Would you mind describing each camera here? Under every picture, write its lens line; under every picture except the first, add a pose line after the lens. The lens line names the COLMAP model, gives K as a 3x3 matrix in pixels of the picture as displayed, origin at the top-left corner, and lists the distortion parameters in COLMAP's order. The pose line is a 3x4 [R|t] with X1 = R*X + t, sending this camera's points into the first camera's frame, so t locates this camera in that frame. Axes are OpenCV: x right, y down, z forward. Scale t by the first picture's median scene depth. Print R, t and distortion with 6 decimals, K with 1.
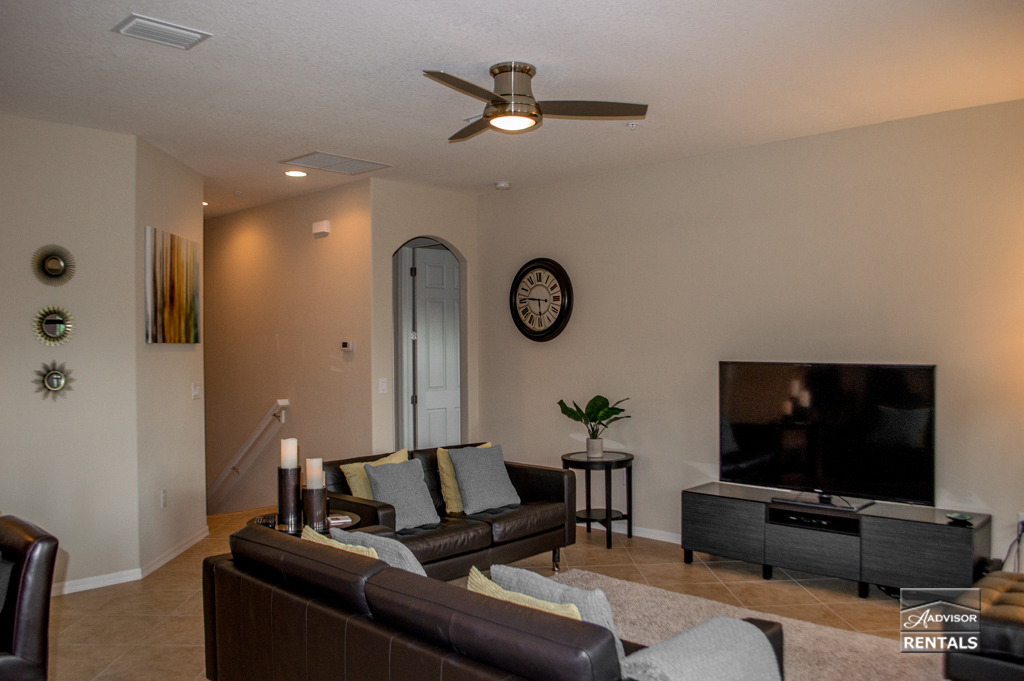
lens RADIAL K [[829.7, 0, 512.5], [0, 829.7, 341.9], [0, 0, 1]] dist [-0.070797, 0.003354]
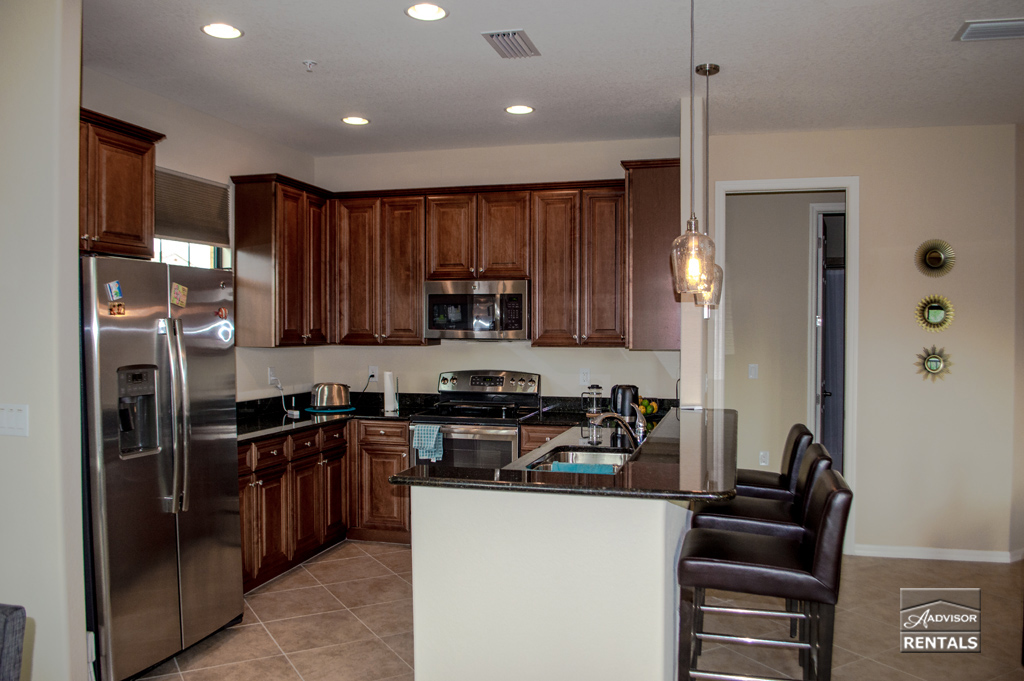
lens RADIAL K [[829.7, 0, 512.3], [0, 829.7, 340.3], [0, 0, 1]] dist [-0.070797, 0.003354]
pose [[0.465734, 0.022709, -0.884633, 0.142541], [-0.004860, 0.999721, 0.023105, -0.006543], [0.884911, -0.006461, 0.465715, -0.015714]]
